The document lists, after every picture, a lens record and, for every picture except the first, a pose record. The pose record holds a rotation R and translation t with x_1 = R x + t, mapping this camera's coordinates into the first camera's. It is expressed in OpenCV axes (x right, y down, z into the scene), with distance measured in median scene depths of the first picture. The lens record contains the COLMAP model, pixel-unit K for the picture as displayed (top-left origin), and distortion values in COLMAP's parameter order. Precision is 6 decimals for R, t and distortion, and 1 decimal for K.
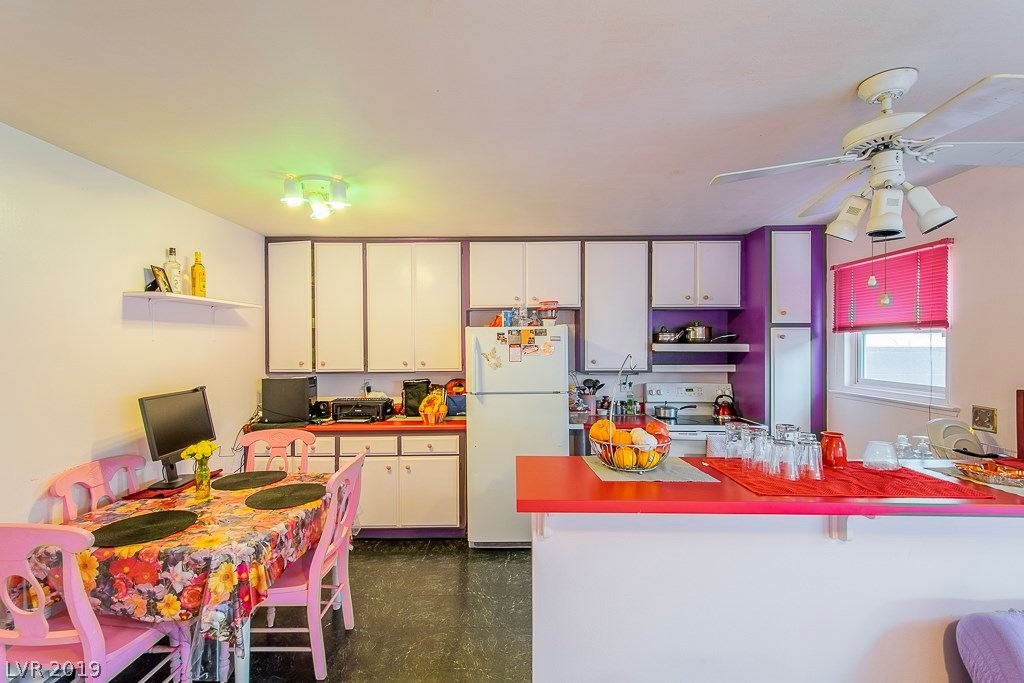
lens RADIAL K [[458.1, 0, 514.7], [0, 458.1, 346.3], [0, 0, 1]] dist [-0.000174, -0.000053]
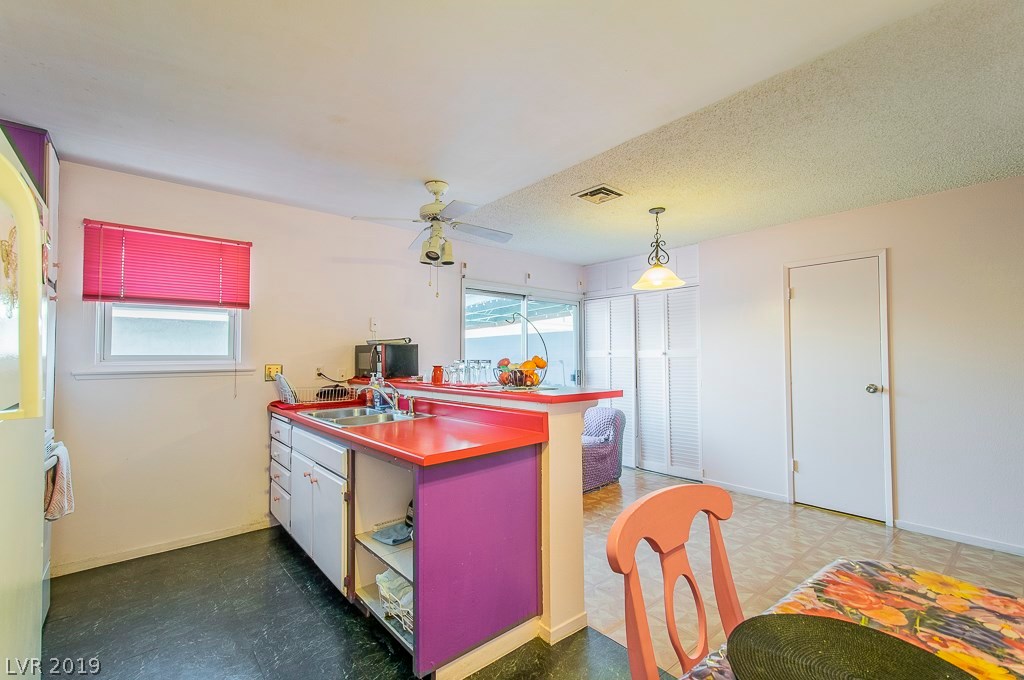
lens RADIAL K [[458.1, 0, 514.7], [0, 458.1, 344.8], [0, 0, 1]] dist [-0.000174, -0.000053]
pose [[-0.631720, 0.023100, 0.774852, -0.510801], [0.004929, 0.999655, -0.025783, 0.093769], [-0.775181, -0.012468, -0.631617, 1.174085]]
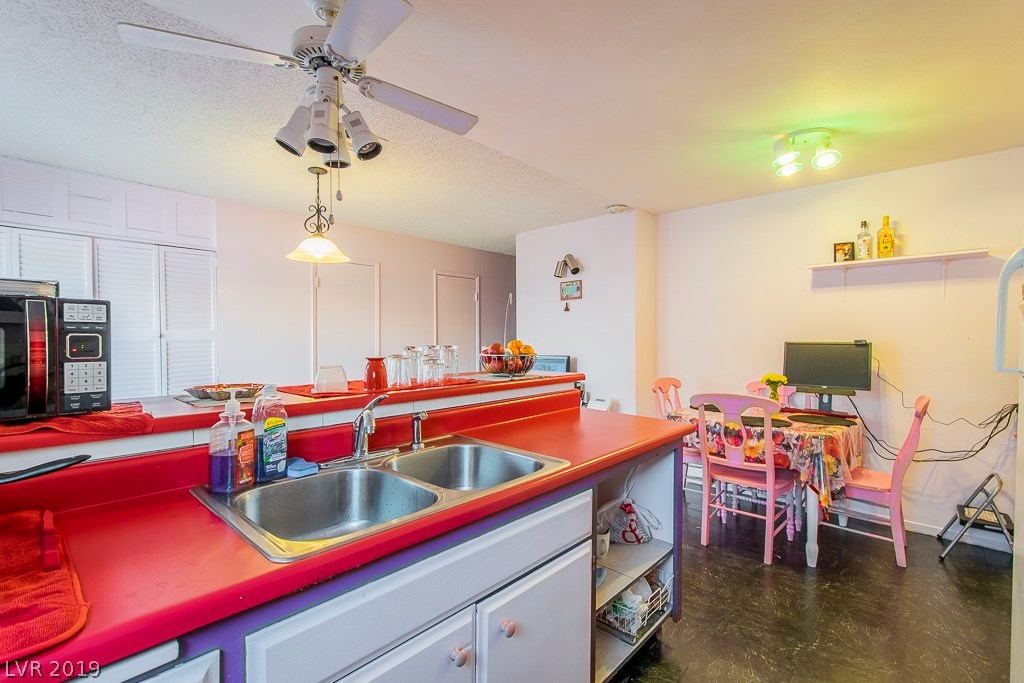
lens RADIAL K [[458.1, 0, 514.7], [0, 458.1, 346.3], [0, 0, 1]] dist [-0.000174, -0.000053]
pose [[-0.676350, 0.010479, -0.736506, 0.736431], [-0.002744, 0.999856, 0.016745, 0.090065], [0.736575, 0.013347, -0.676224, 1.158137]]
